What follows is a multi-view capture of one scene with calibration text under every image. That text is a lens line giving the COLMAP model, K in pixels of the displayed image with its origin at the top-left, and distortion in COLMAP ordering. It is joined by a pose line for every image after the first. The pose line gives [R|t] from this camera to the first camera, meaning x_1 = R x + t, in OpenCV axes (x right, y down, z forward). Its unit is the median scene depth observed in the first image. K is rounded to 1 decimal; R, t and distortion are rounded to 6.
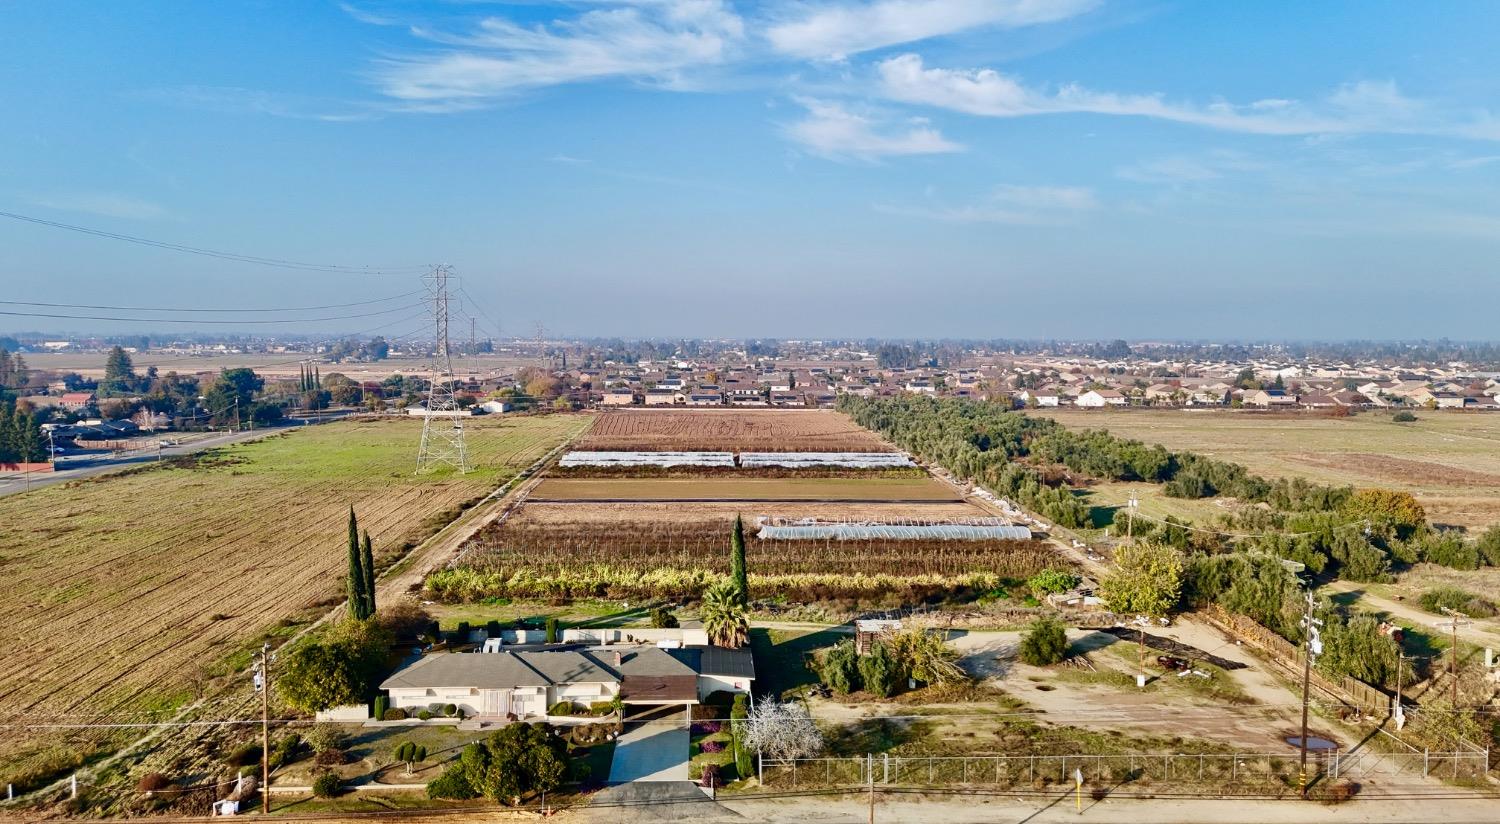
lens RADIAL K [[1088.5, 0, 750.0], [0, 1088.5, 412.0], [0, 0, 1]] dist [0.061200, -0.050853]
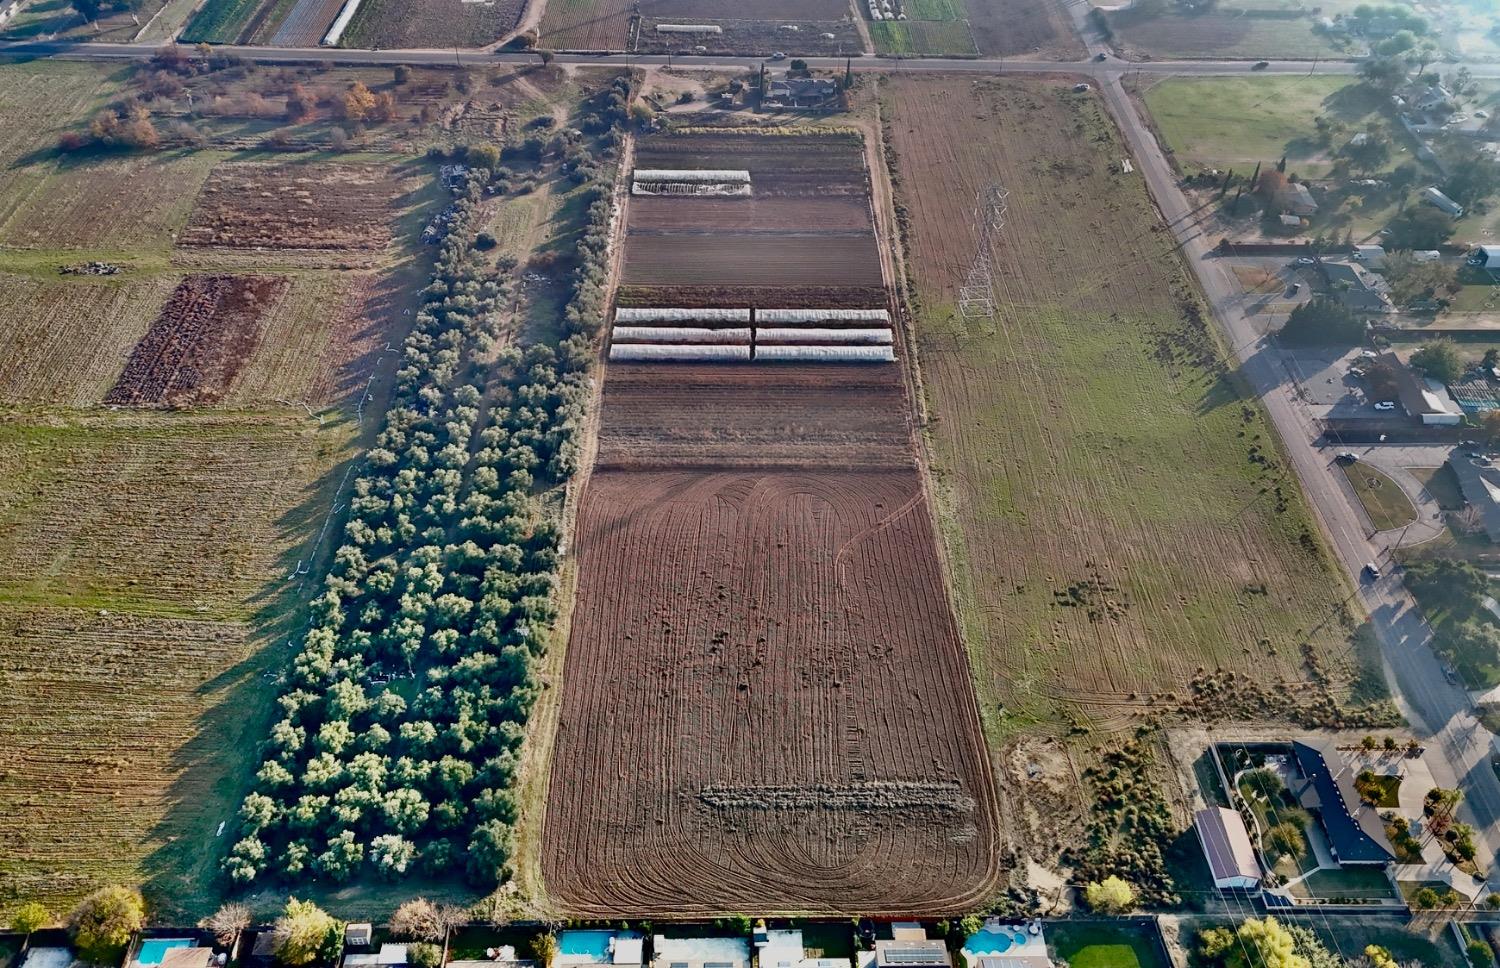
lens RADIAL K [[1292.0, 0, 750.0], [0, 1292.0, 484.0], [0, 0, 1]] dist [0.096268, -0.119307]
pose [[-0.998960, -0.043783, 0.012743, -0.094449], [-0.021985, 0.707277, 0.706595, -2.336422], [-0.039949, 0.705580, -0.707503, 5.770564]]
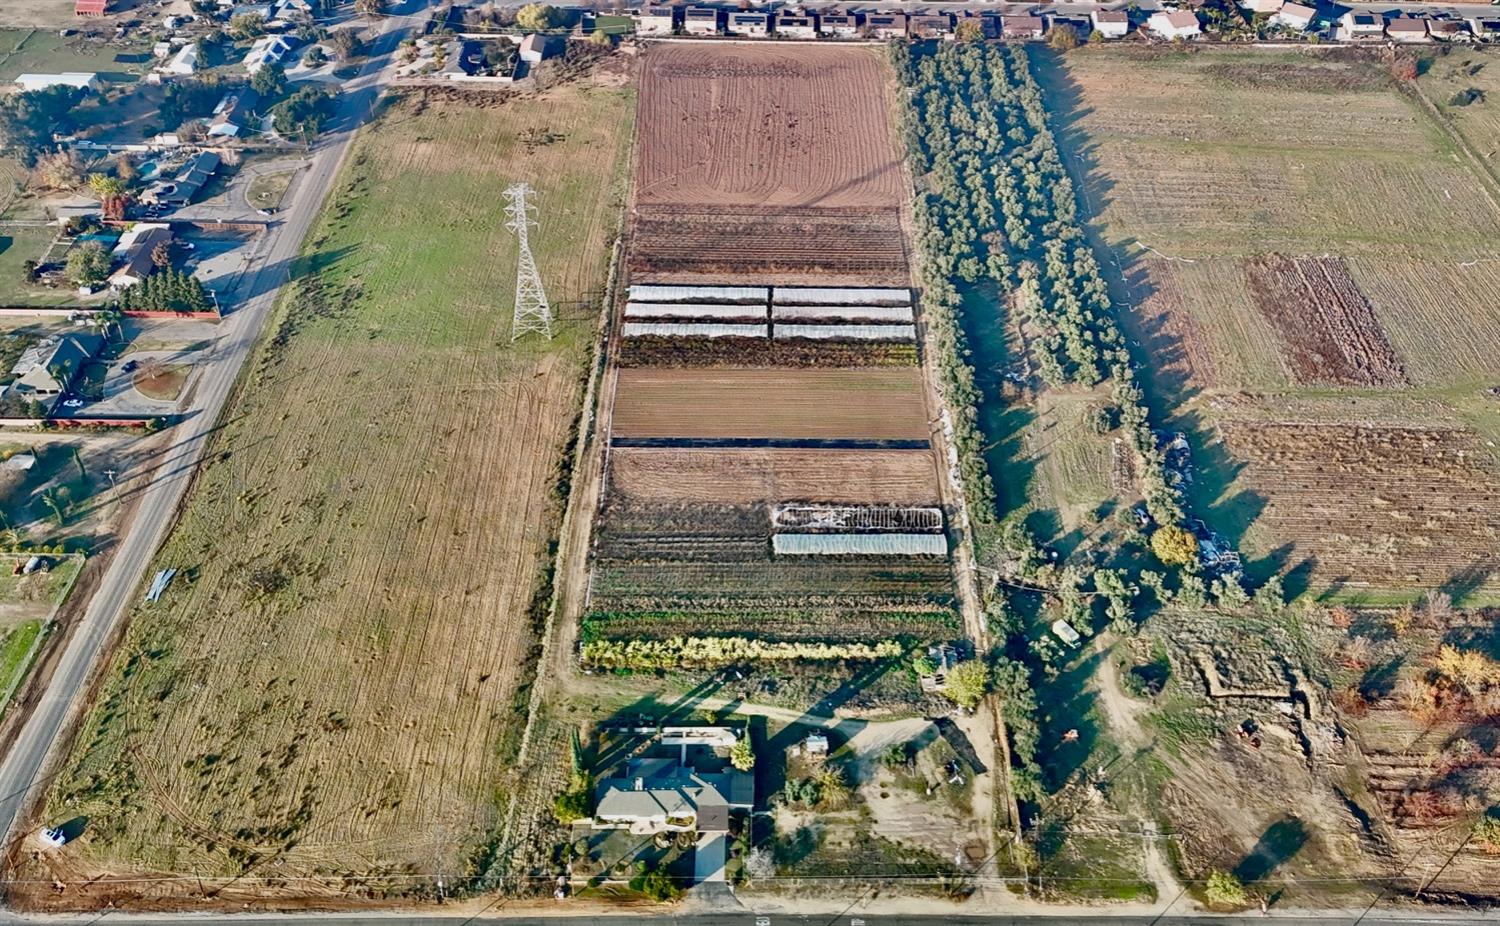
lens RADIAL K [[1458.1, 0, 792.1], [0, 1458.1, 334.7], [0, 0, 1]] dist [0.130630, -0.287603]
pose [[0.999480, 0.030185, -0.011326, 0.083391], [-0.020156, 0.859211, 0.511224, -2.028058], [0.025163, -0.510730, 0.859373, -1.076419]]
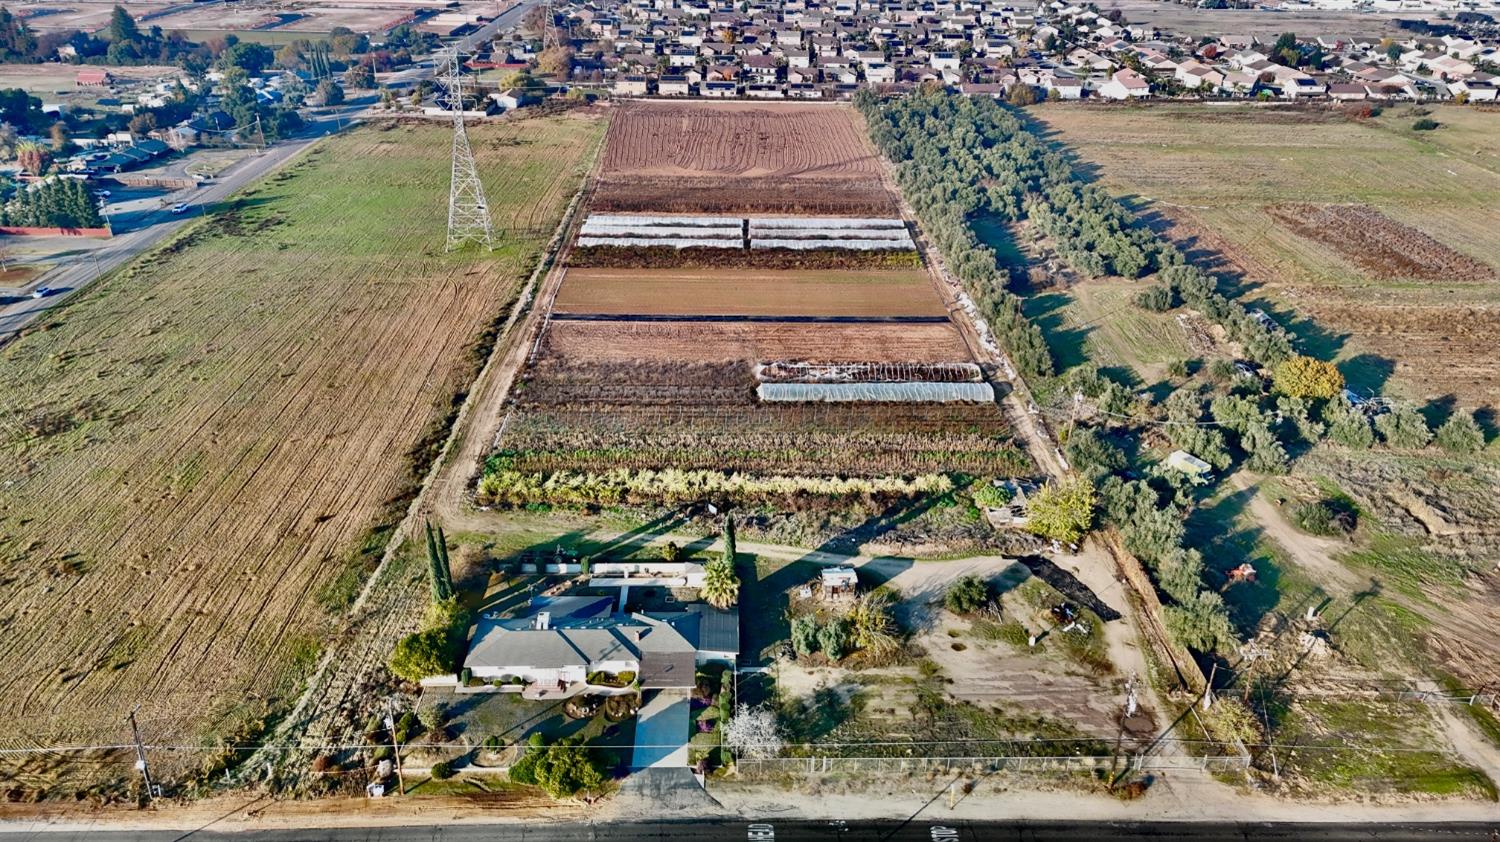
lens RADIAL K [[1081.7, 0, 750.0], [0, 1081.7, 421.0], [0, 0, 1]] dist [0.076962, -0.080289]
pose [[0.999715, 0.017369, -0.016352, 0.032108], [-0.009987, 0.927238, 0.374340, -0.479364], [0.021664, -0.374071, 0.927147, -0.123030]]
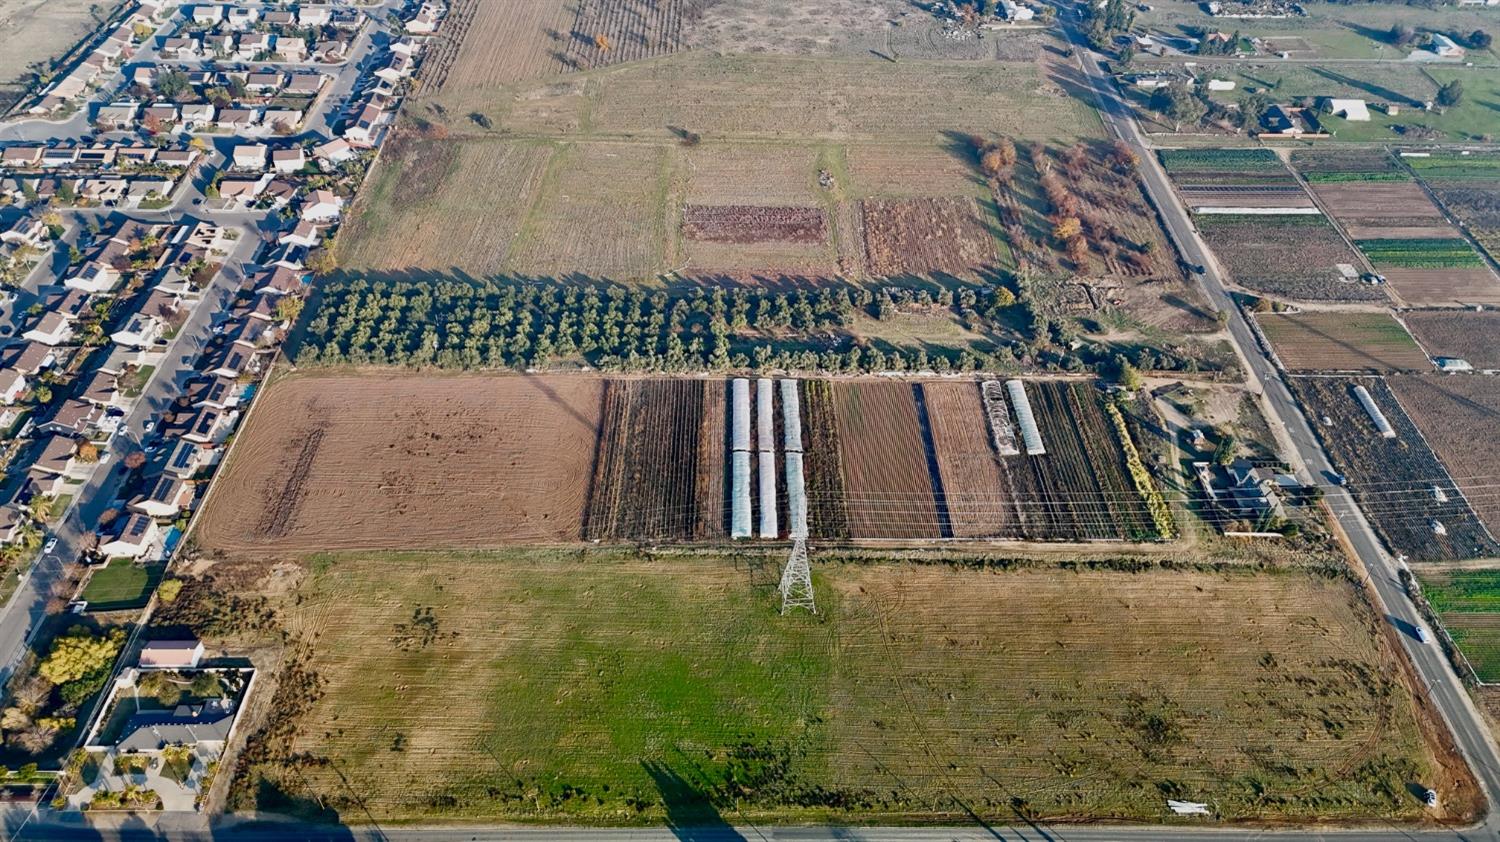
lens RADIAL K [[1081.7, 0, 750.0], [0, 1081.7, 421.0], [0, 0, 1]] dist [0.076962, -0.080289]
pose [[0.040418, -0.667230, 0.743754, -2.942074], [0.059398, 0.744650, 0.664807, -2.638830], [-0.997416, 0.017307, 0.069730, 2.445235]]
